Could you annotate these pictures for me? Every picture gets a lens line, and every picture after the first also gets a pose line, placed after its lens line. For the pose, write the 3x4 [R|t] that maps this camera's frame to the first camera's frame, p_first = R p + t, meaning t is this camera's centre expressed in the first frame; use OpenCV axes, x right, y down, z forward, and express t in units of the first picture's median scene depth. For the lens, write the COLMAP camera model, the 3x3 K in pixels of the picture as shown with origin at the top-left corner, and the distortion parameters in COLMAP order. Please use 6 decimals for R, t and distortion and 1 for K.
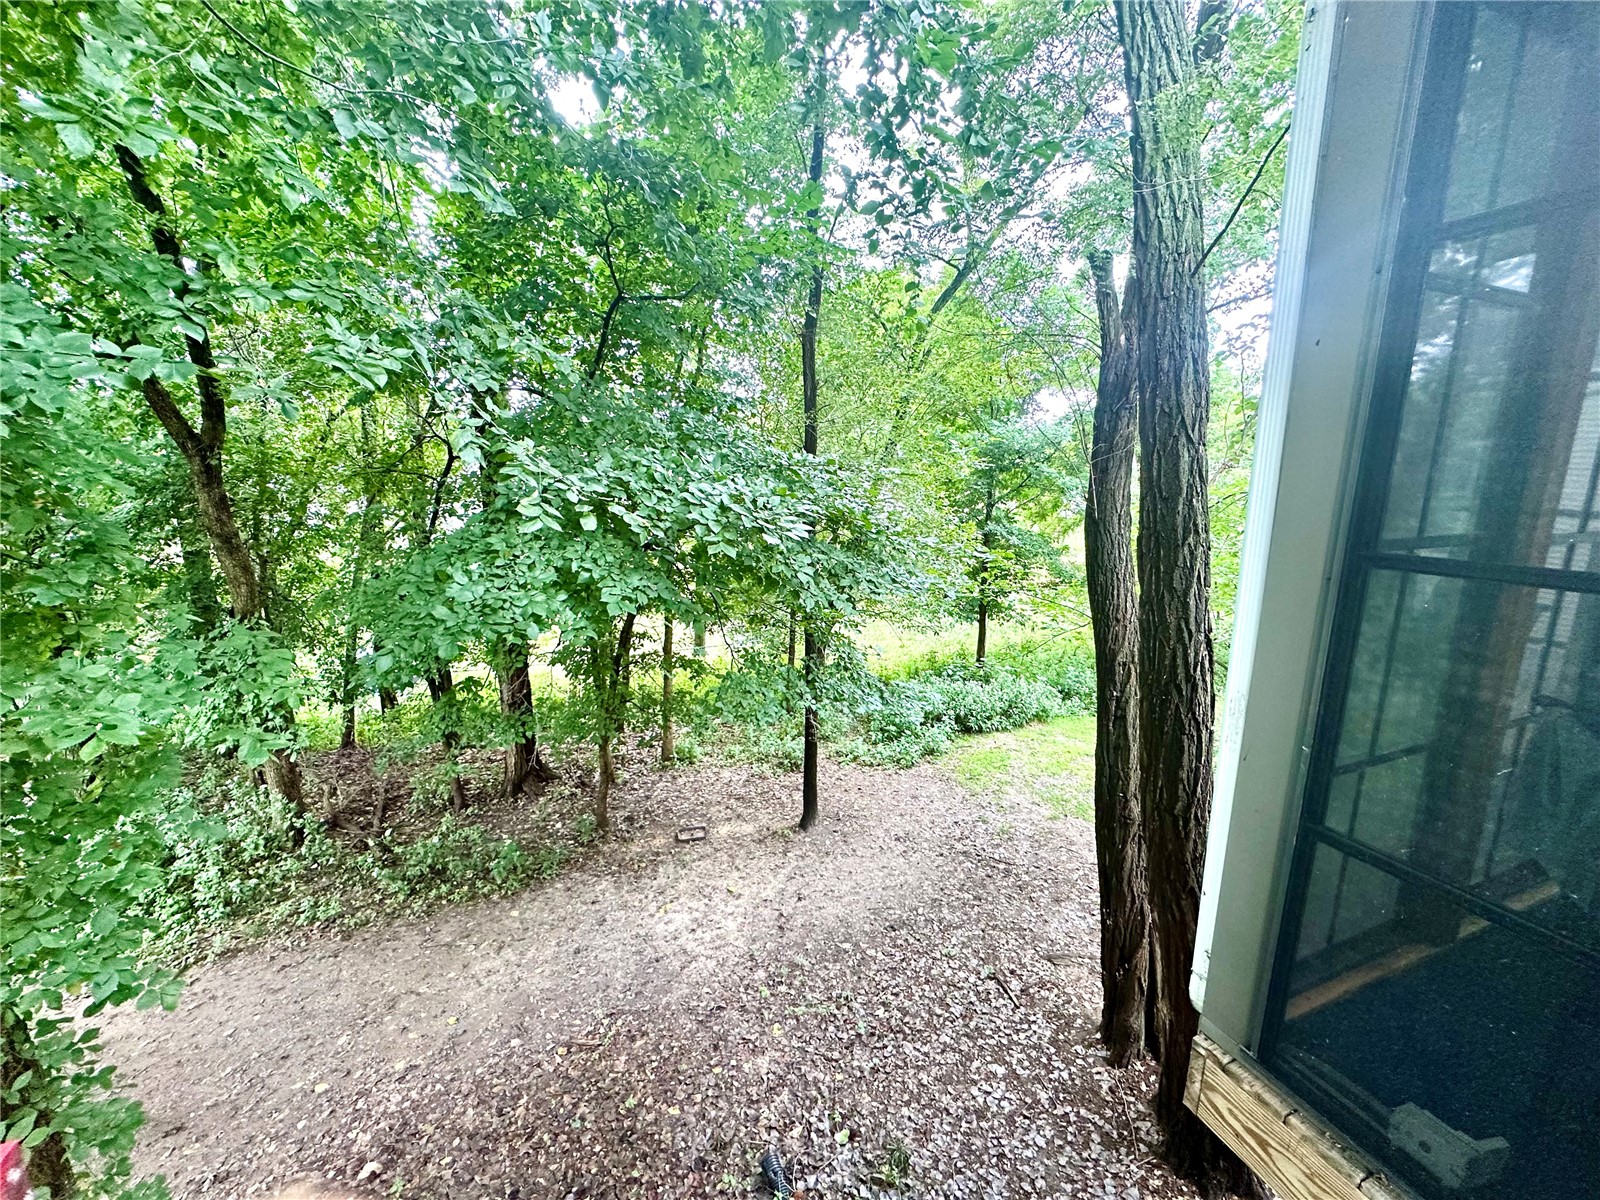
lens RADIAL K [[643.0, 0, 801.6], [0, 643.0, 601.9], [0, 0, 1]] dist [-0.000961, -0.000124]
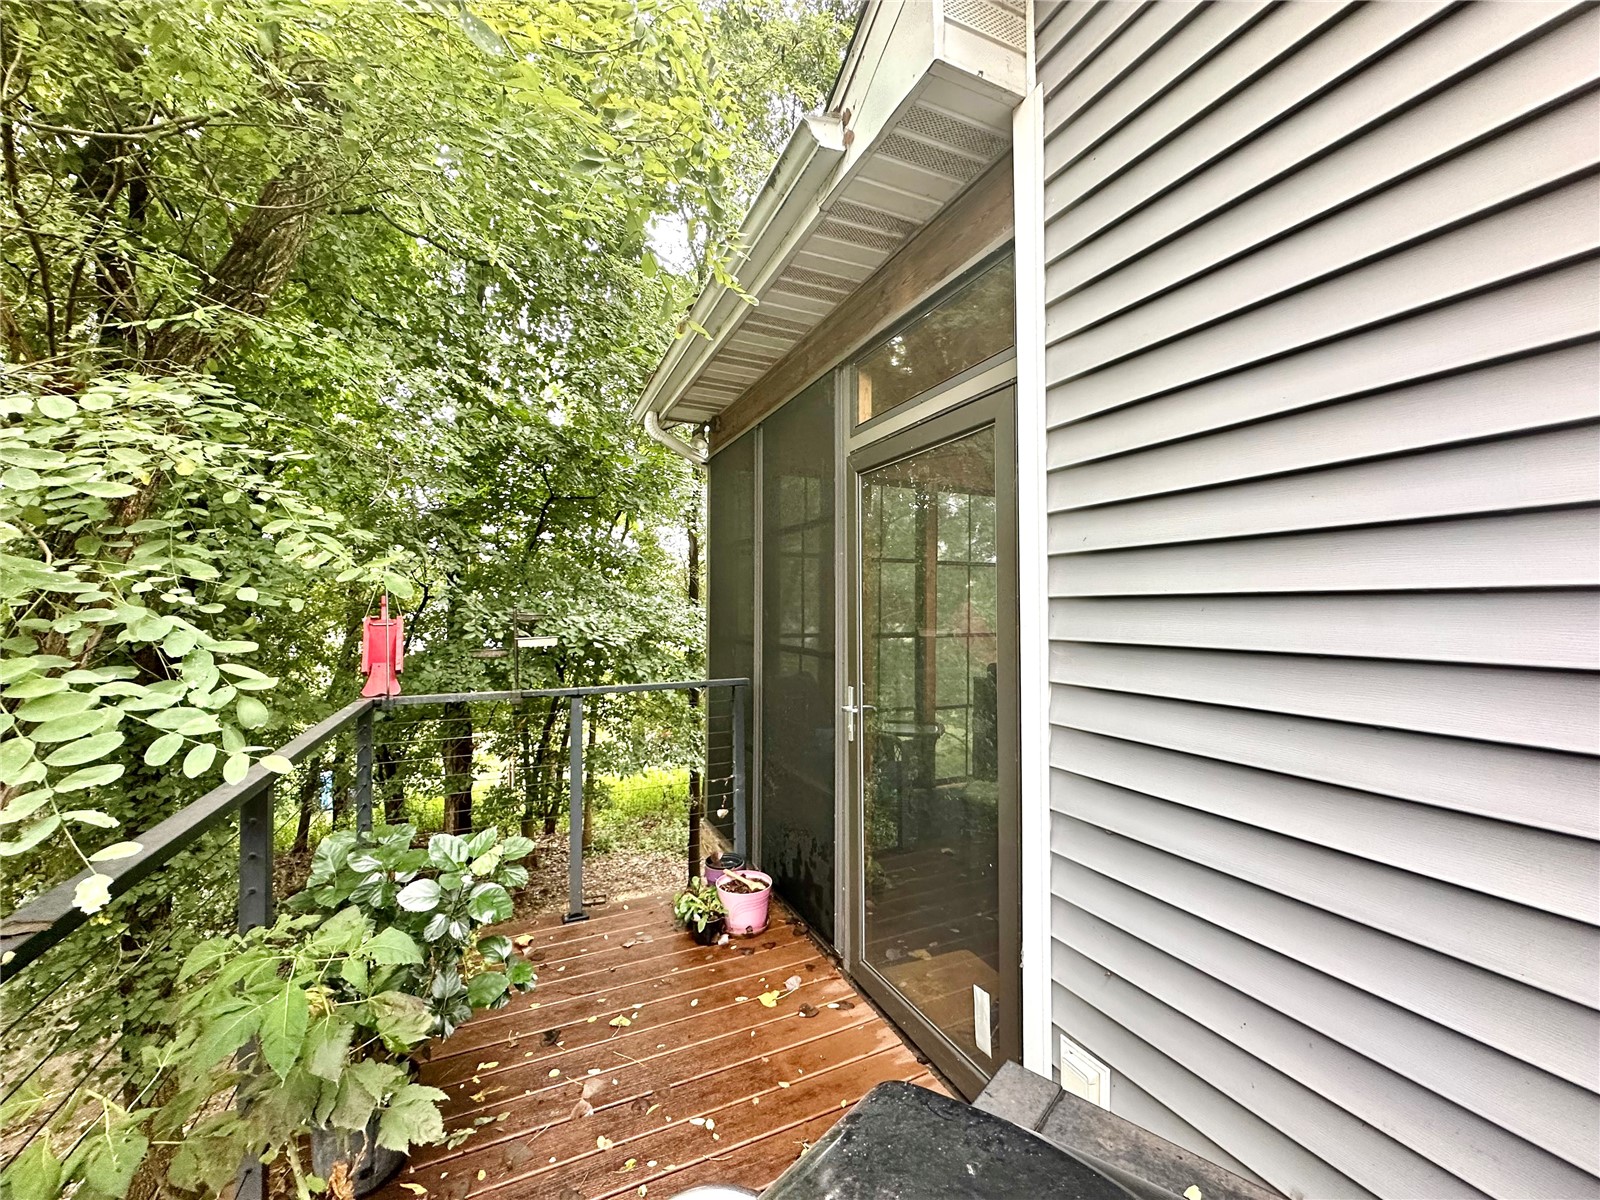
lens RADIAL K [[643.0, 0, 800.1], [0, 643.0, 602.3], [0, 0, 1]] dist [-0.000961, -0.000124]
pose [[0.998962, 0.002295, 0.045490, 0.334306], [0.007024, 0.979022, -0.203634, 0.123254], [-0.045004, 0.203742, 0.977990, -0.666071]]
